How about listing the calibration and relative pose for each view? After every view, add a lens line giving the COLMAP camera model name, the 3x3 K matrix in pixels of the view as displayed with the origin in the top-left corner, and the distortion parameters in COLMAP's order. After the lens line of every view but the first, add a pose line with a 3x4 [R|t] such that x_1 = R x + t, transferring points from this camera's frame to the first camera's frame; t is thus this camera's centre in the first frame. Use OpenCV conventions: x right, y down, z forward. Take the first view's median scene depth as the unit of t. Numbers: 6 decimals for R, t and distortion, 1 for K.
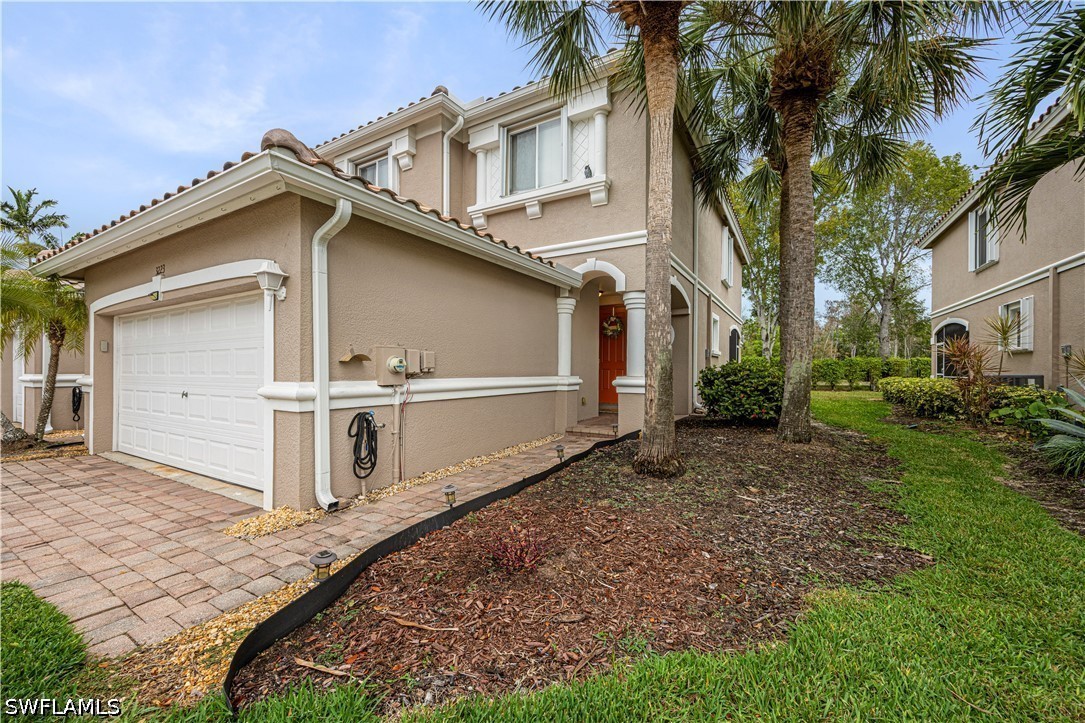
lens RADIAL K [[428.6, 0, 546.8], [0, 428.6, 366.0], [0, 0, 1]] dist [0.000416, -0.000125]
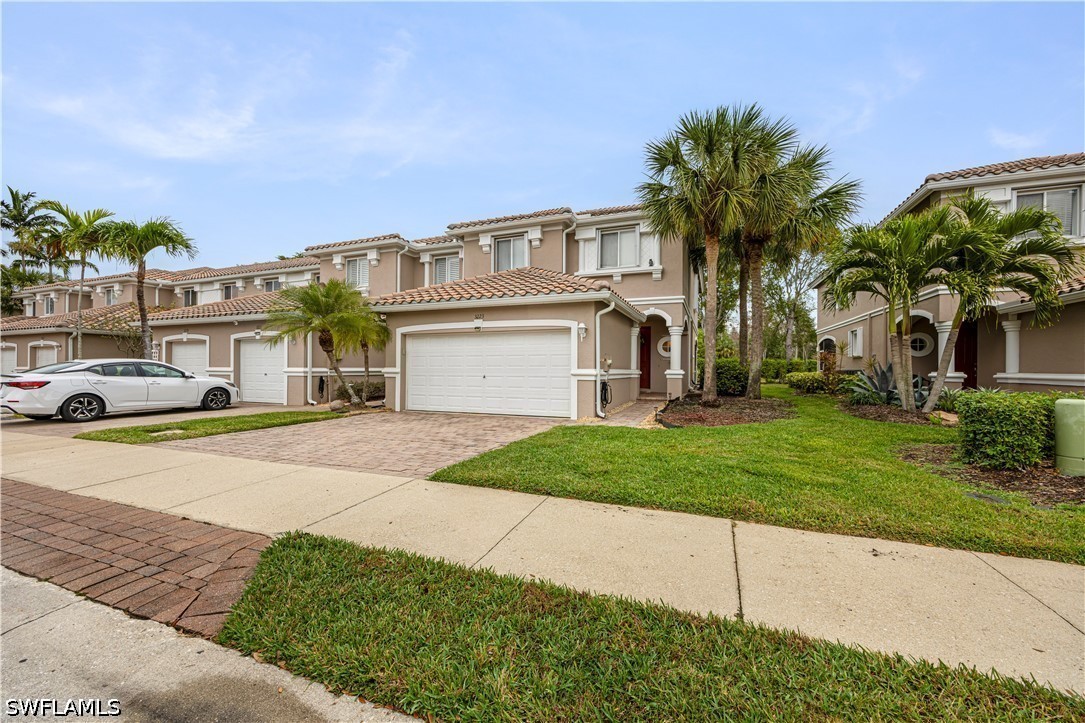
lens RADIAL K [[428.6, 0, 546.8], [0, 428.6, 366.0], [0, 0, 1]] dist [0.000416, -0.000125]
pose [[0.987818, 0.002359, 0.155593, -0.584366], [-0.002373, 0.999997, -0.000099, 0.008617], [-0.155592, -0.000271, 0.987821, -0.719312]]
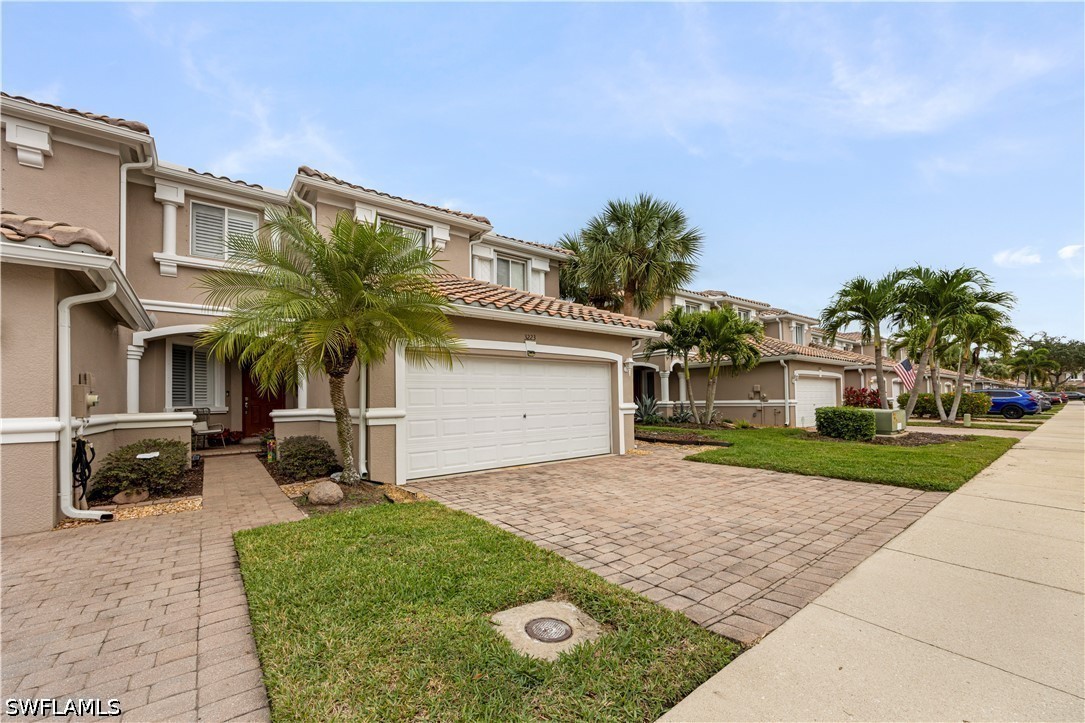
lens RADIAL K [[434.6, 0, 547.3], [0, 434.6, 391.7], [0, 0, 1]] dist [0.002184, -0.000050]
pose [[0.358540, 0.009678, 0.933464, -1.551250], [0.015331, 0.999750, -0.016254, 0.002122], [-0.933389, 0.020139, 0.358302, 0.235285]]
